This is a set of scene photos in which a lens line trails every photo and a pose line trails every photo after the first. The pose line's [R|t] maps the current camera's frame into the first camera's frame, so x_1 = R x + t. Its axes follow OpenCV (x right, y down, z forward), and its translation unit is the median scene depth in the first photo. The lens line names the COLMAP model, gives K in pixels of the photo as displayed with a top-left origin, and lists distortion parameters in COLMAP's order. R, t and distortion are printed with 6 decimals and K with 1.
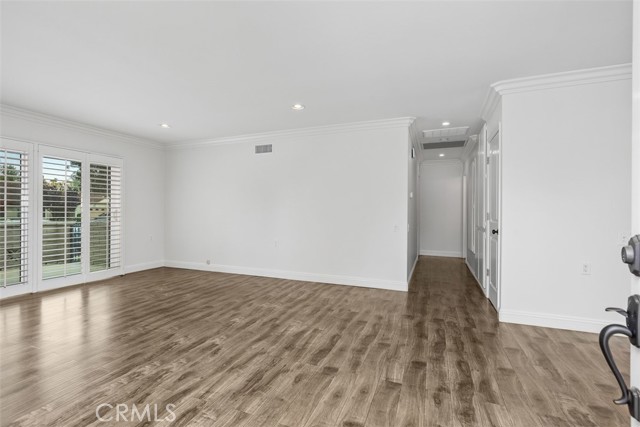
lens RADIAL K [[287.8, 0, 320.6], [0, 287.8, 214.9], [0, 0, 1]] dist [-0.000433, -0.000039]
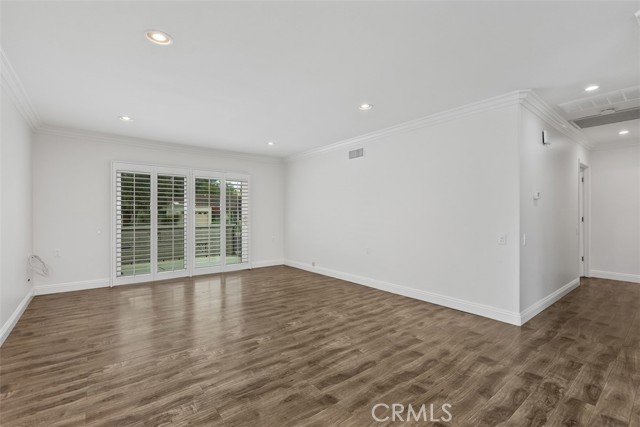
lens RADIAL K [[287.8, 0, 322.3], [0, 287.8, 217.7], [0, 0, 1]] dist [-0.000433, -0.000039]
pose [[0.869055, 0.000538, -0.494714, 0.314286], [0.000613, 0.999997, 0.002165, -0.021455], [0.494714, -0.002185, 0.869053, 0.143609]]
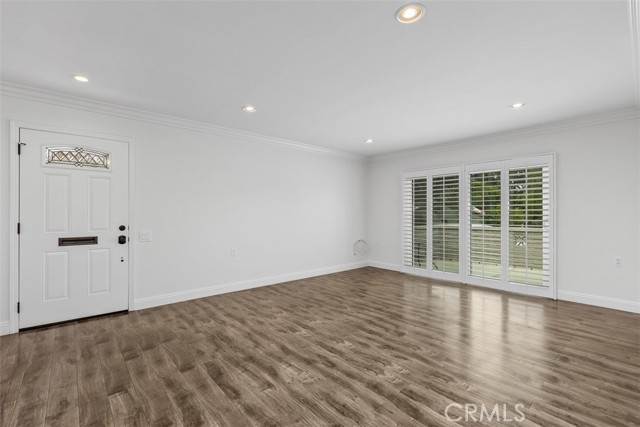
lens RADIAL K [[287.8, 0, 322.1], [0, 287.8, 210.2], [0, 0, 1]] dist [-0.000433, -0.000039]
pose [[-0.457870, -0.019363, -0.888808, 0.527362], [-0.010902, 0.999810, -0.016165, -0.027888], [0.888953, 0.002288, -0.457994, 1.327910]]
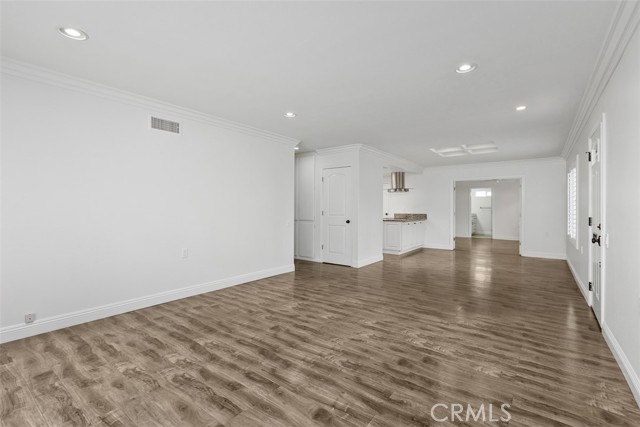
lens RADIAL K [[287.8, 0, 317.7], [0, 287.8, 210.1], [0, 0, 1]] dist [-0.000433, -0.000039]
pose [[0.285014, -0.009195, 0.958479, -1.303026], [0.005537, 0.999953, 0.007946, -0.033872], [-0.958507, 0.003042, 0.285052, 0.720129]]
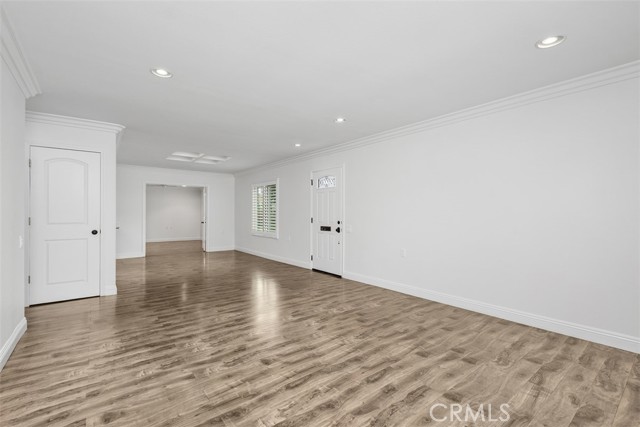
lens RADIAL K [[287.8, 0, 314.9], [0, 287.8, 218.3], [0, 0, 1]] dist [-0.000433, -0.000039]
pose [[-0.852480, -0.015857, 0.522519, -0.940631], [-0.002937, 0.999669, 0.025547, -0.039957], [-0.522751, 0.020244, -0.852245, 1.701886]]
